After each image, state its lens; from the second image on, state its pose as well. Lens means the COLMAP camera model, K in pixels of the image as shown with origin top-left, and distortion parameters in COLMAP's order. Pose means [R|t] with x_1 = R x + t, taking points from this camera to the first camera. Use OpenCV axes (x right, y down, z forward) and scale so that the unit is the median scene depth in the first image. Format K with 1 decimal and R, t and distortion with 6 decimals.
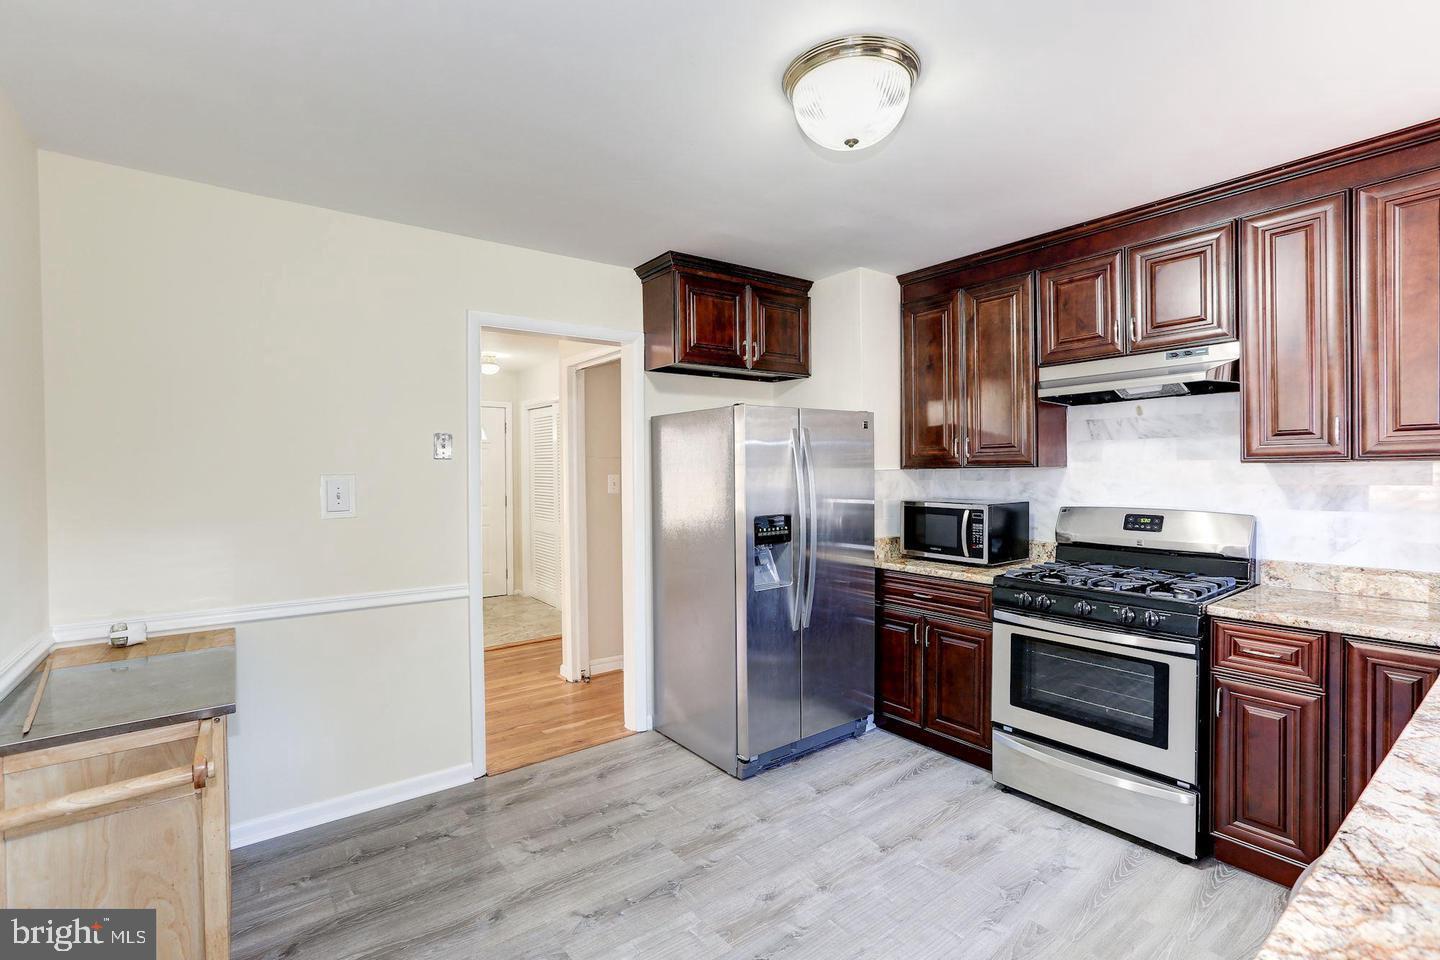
lens RADIAL K [[660.6, 0, 720.0], [0, 660.6, 480.0], [0, 0, 1]] dist [-0.035253, 0.024019]
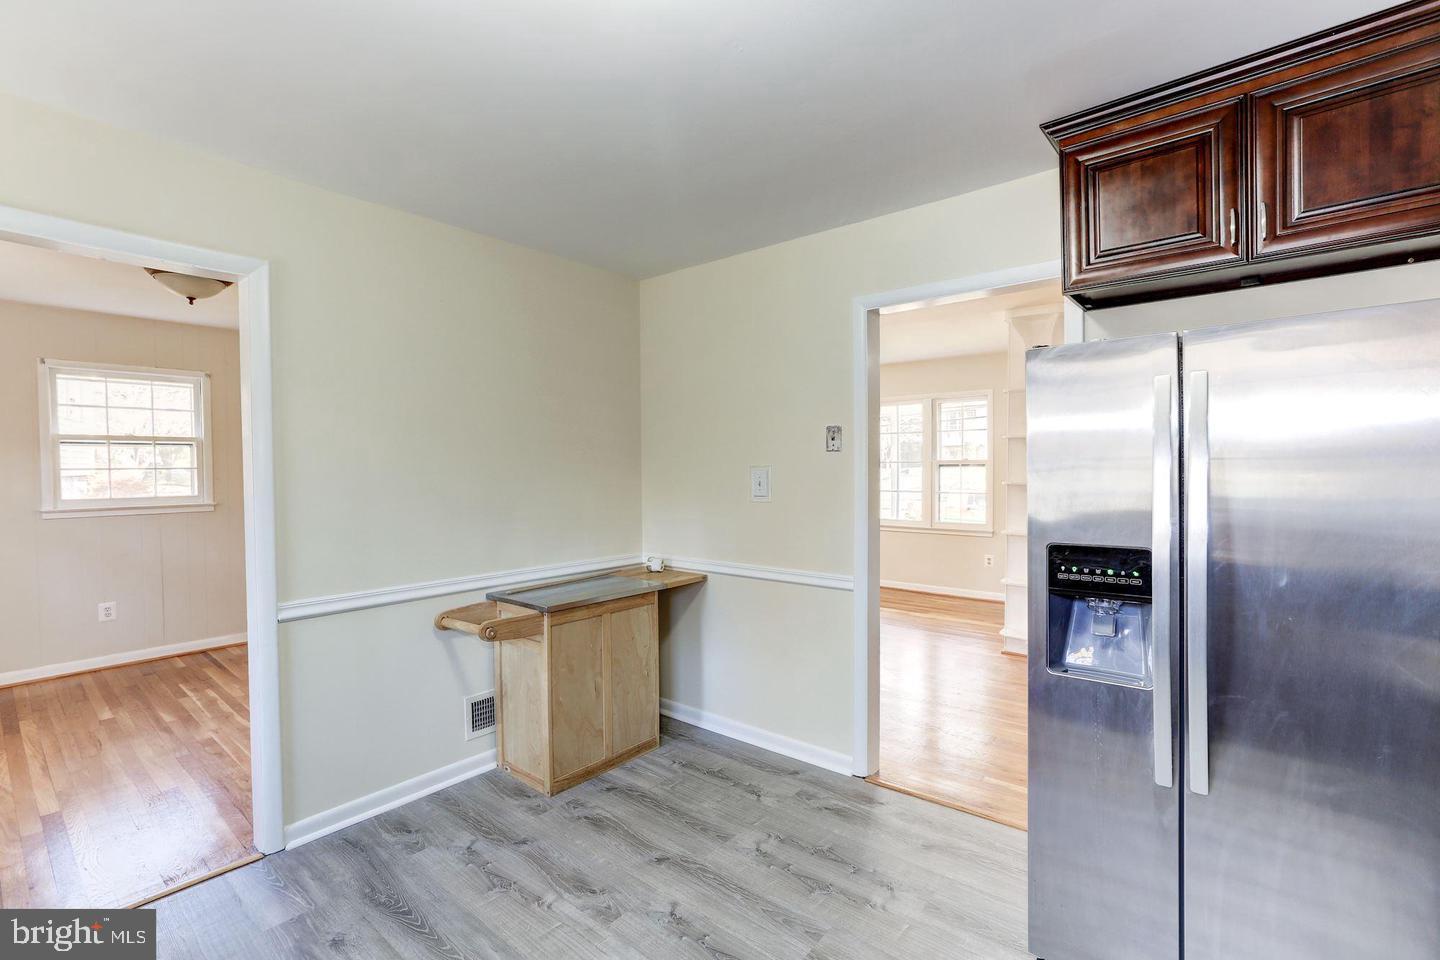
lens RADIAL K [[648.1, 0, 724.4], [0, 648.1, 477.4], [0, 0, 1]] dist [-0.046979, 0.022881]
pose [[0.221341, 0.019788, -0.974996, 0.581813], [-0.003322, 0.999804, 0.019537, -0.011414], [0.975191, -0.001085, 0.221363, 0.674279]]
